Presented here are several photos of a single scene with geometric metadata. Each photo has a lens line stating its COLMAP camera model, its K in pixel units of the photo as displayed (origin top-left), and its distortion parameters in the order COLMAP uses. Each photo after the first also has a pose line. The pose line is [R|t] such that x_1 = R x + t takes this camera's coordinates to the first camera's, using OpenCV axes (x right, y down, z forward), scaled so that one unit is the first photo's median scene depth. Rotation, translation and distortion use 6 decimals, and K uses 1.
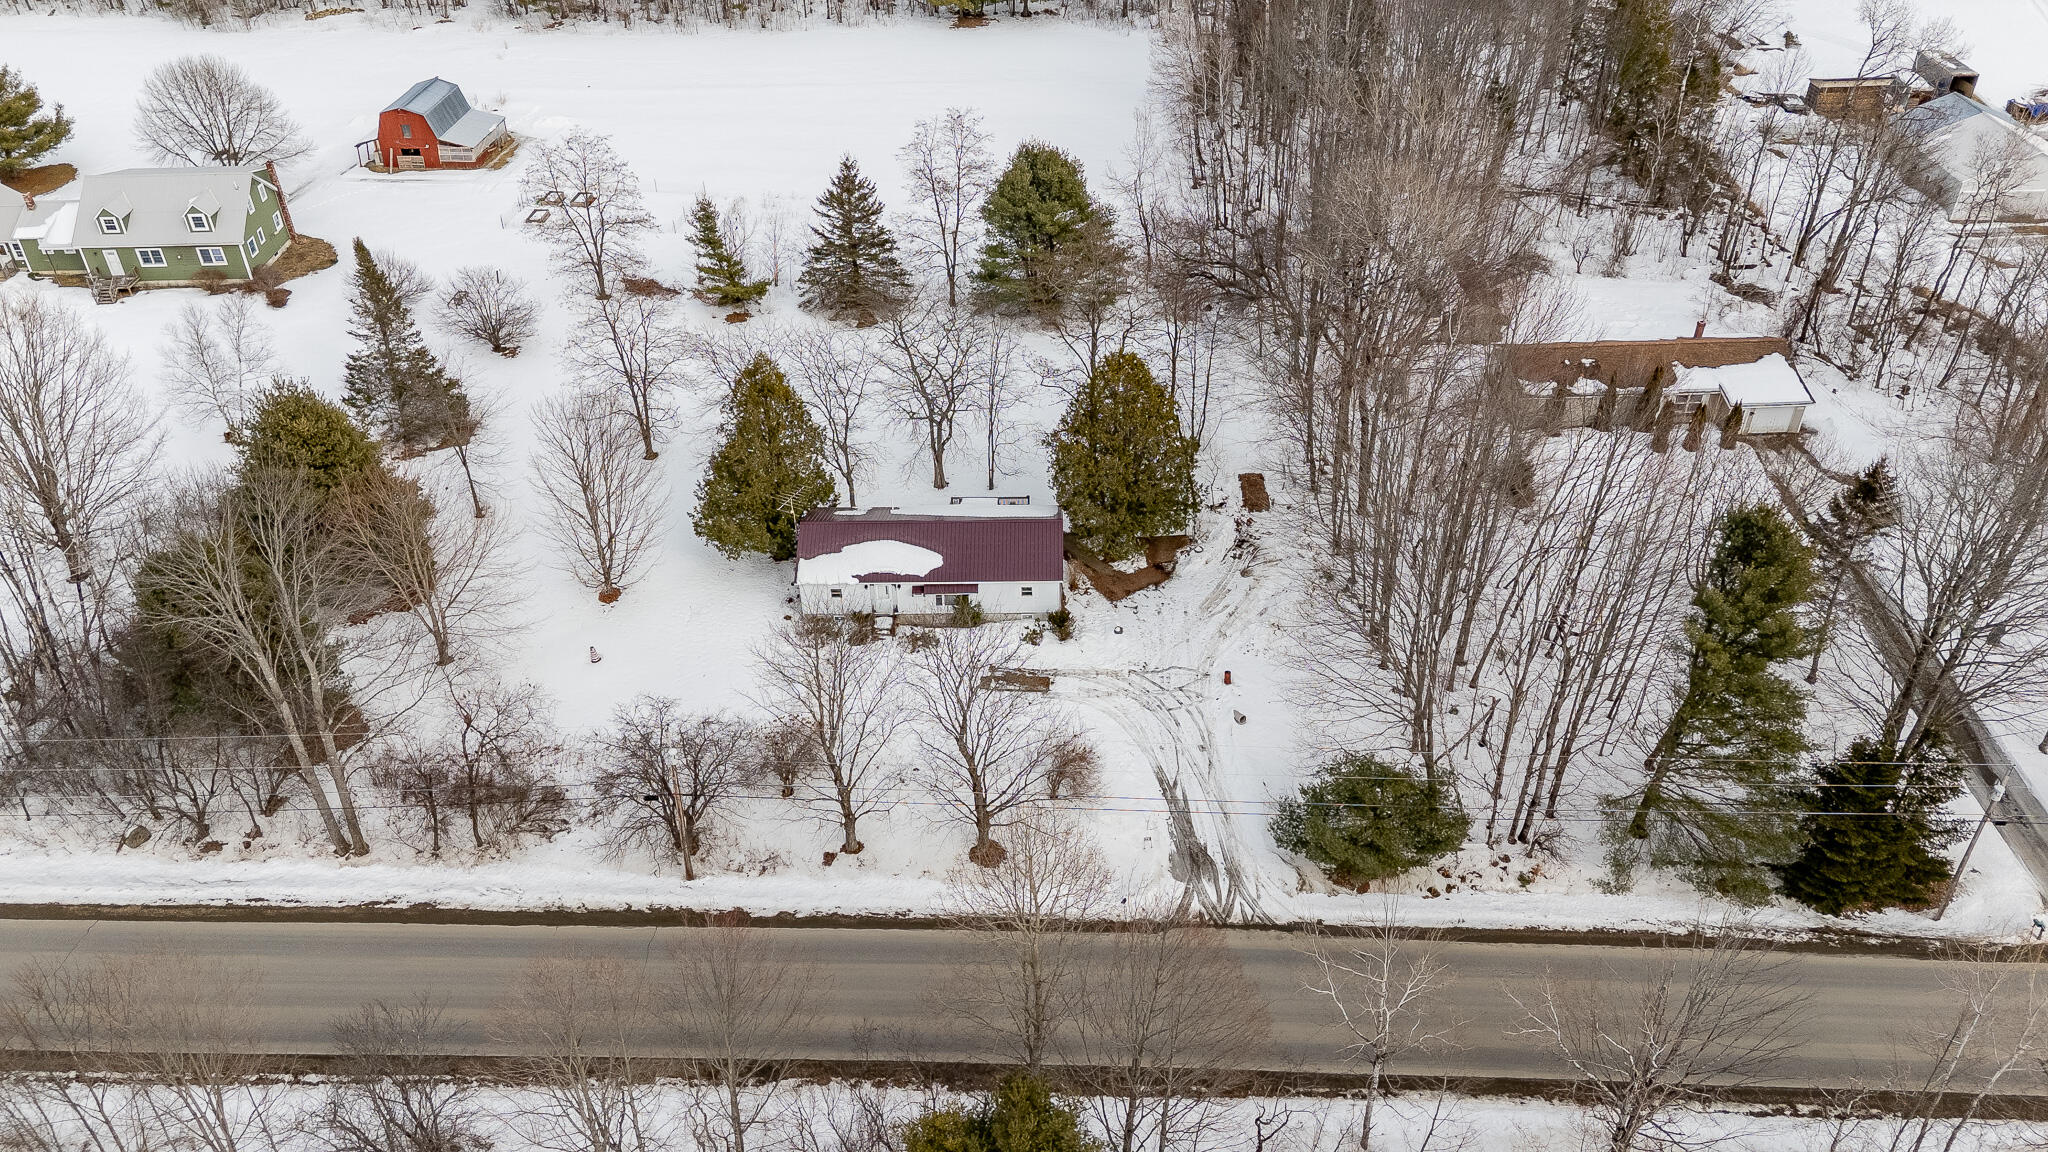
lens RADIAL K [[1488.9, 0, 1028.6], [0, 1488.9, 567.1], [0, 0, 1]] dist [0.092603, -0.105274]
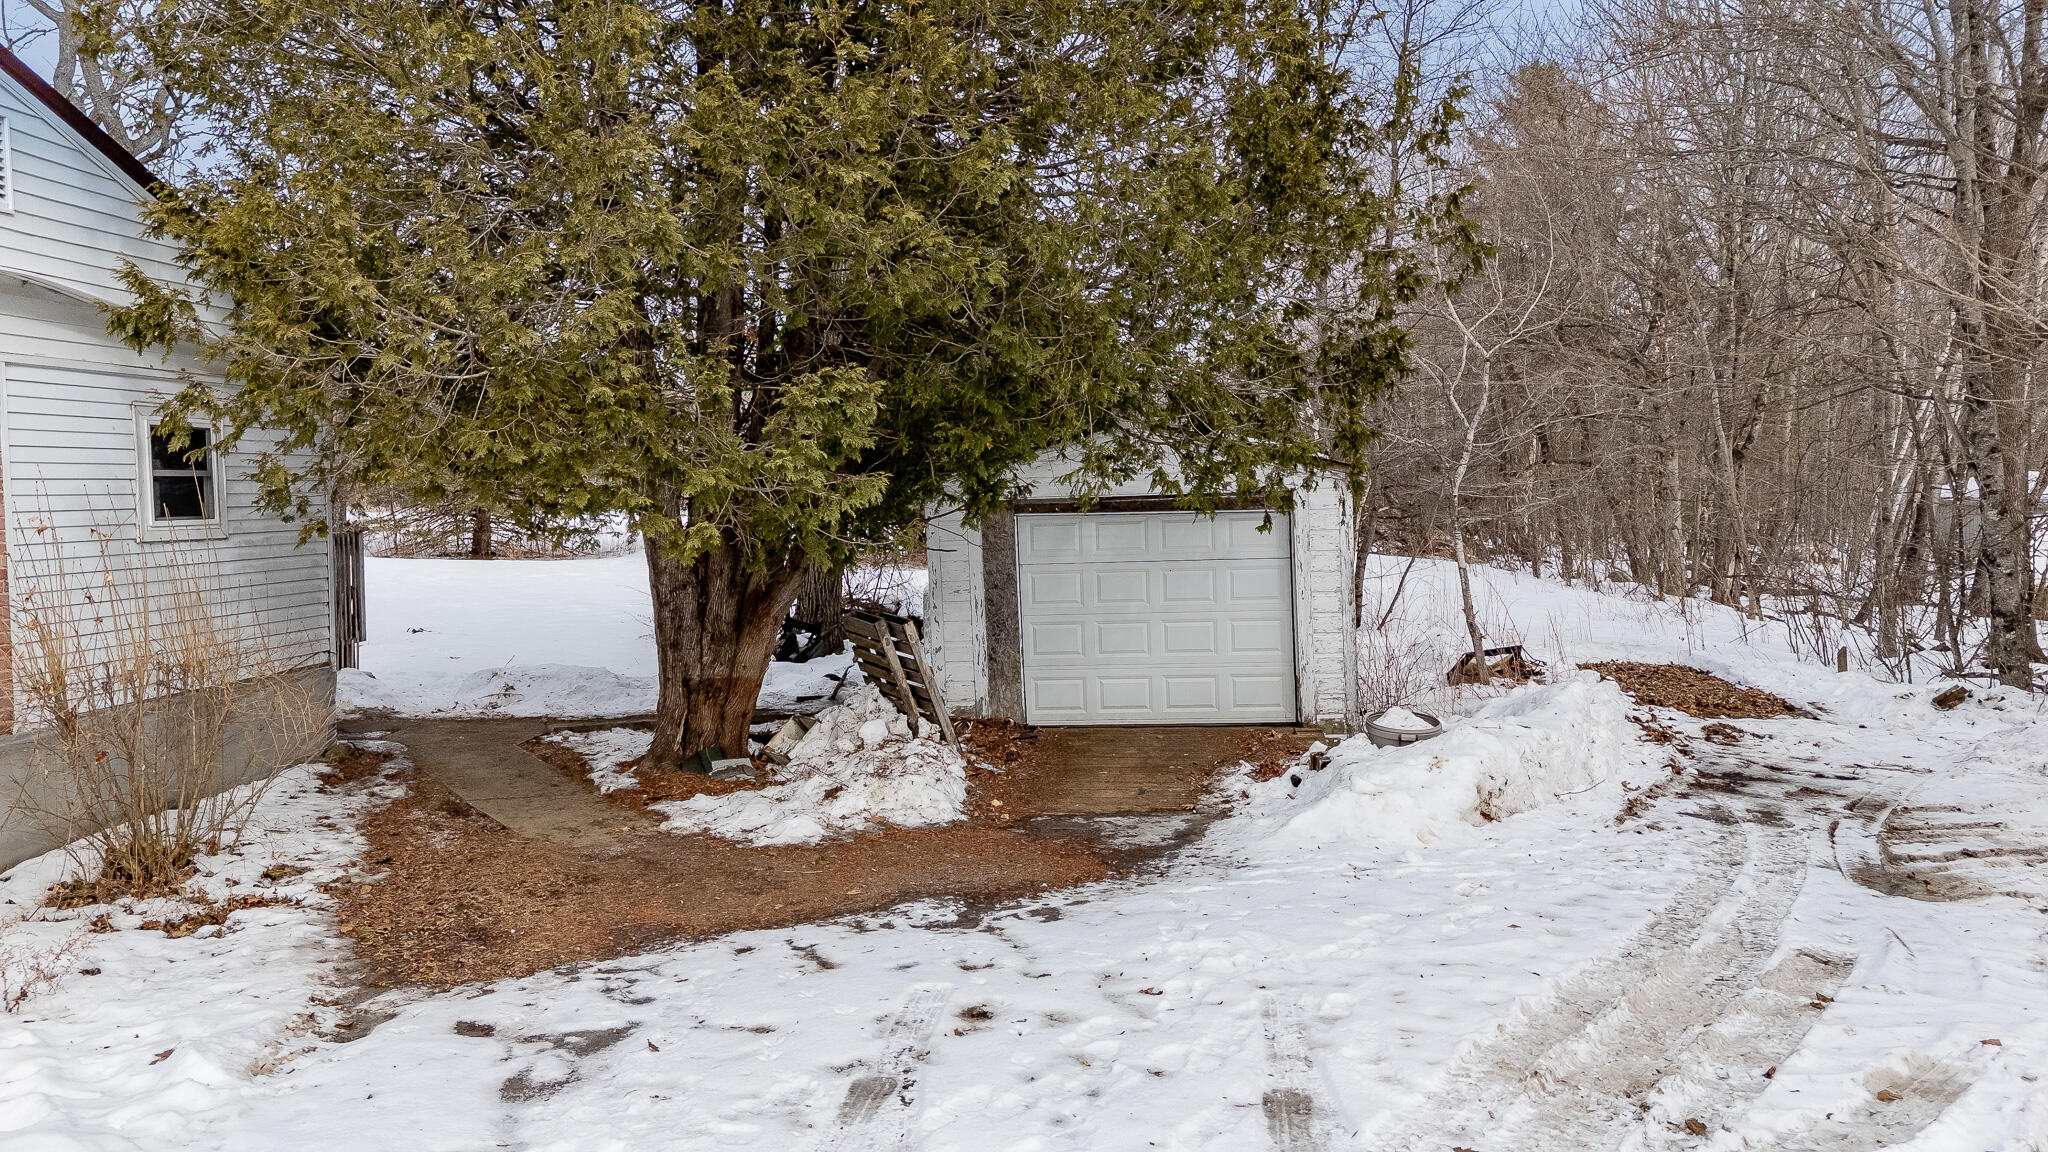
lens RADIAL K [[1488.9, 0, 1028.6], [0, 1488.9, 567.1], [0, 0, 1]] dist [0.092603, -0.105274]
pose [[0.995315, 0.015586, -0.095420, 0.100265], [-0.063693, 0.848202, -0.525829, 0.045214], [0.072740, 0.529443, 0.845221, 0.935150]]
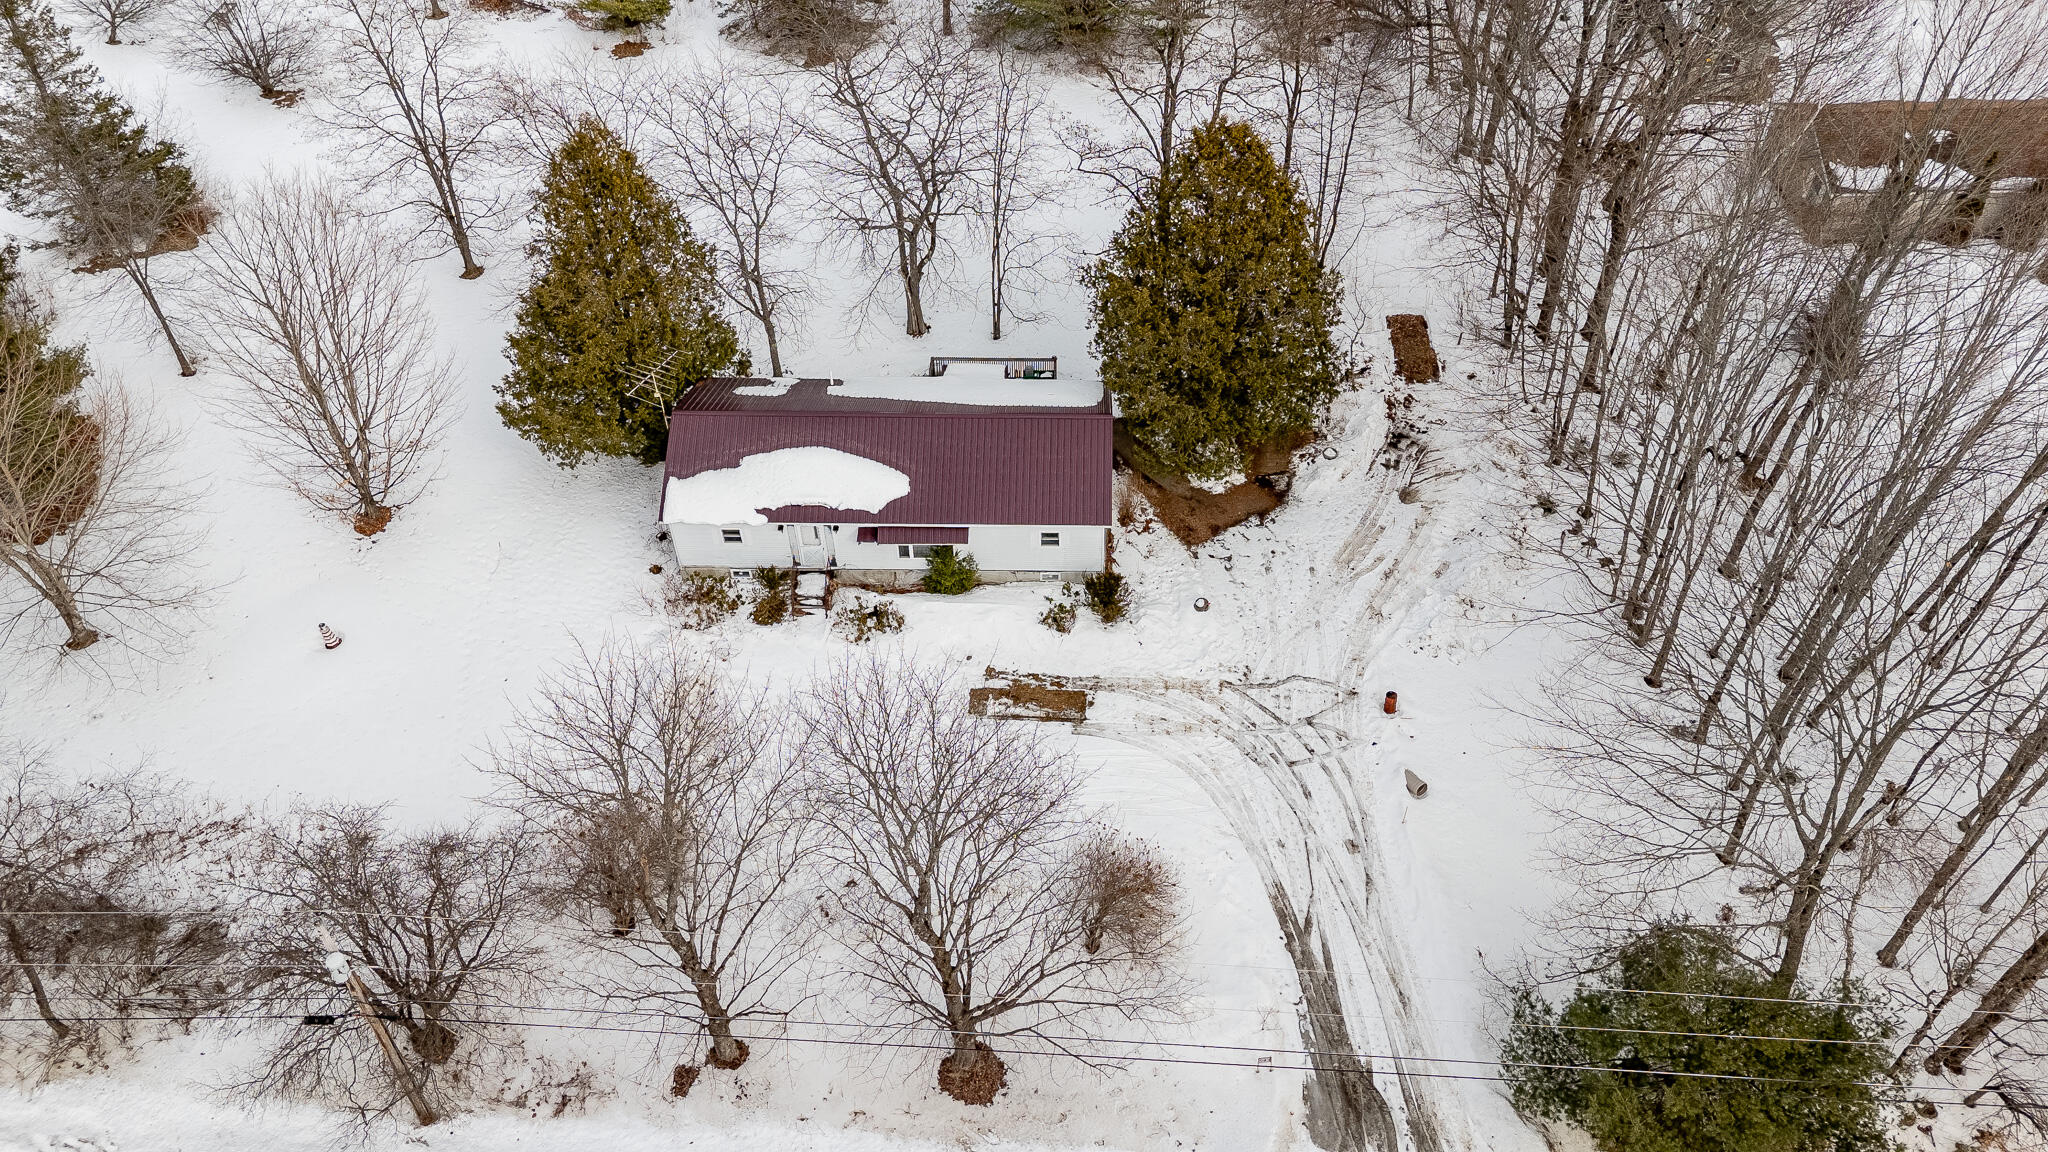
lens RADIAL K [[1496.0, 0, 1024.0], [0, 1496.0, 576.0], [0, 0, 1]] dist [0.069742, -0.059339]
pose [[0.999752, 0.015491, -0.015973, -0.001803], [-0.012566, 0.985484, 0.169301, -0.068743], [0.018363, -0.169059, 0.985435, 0.398217]]
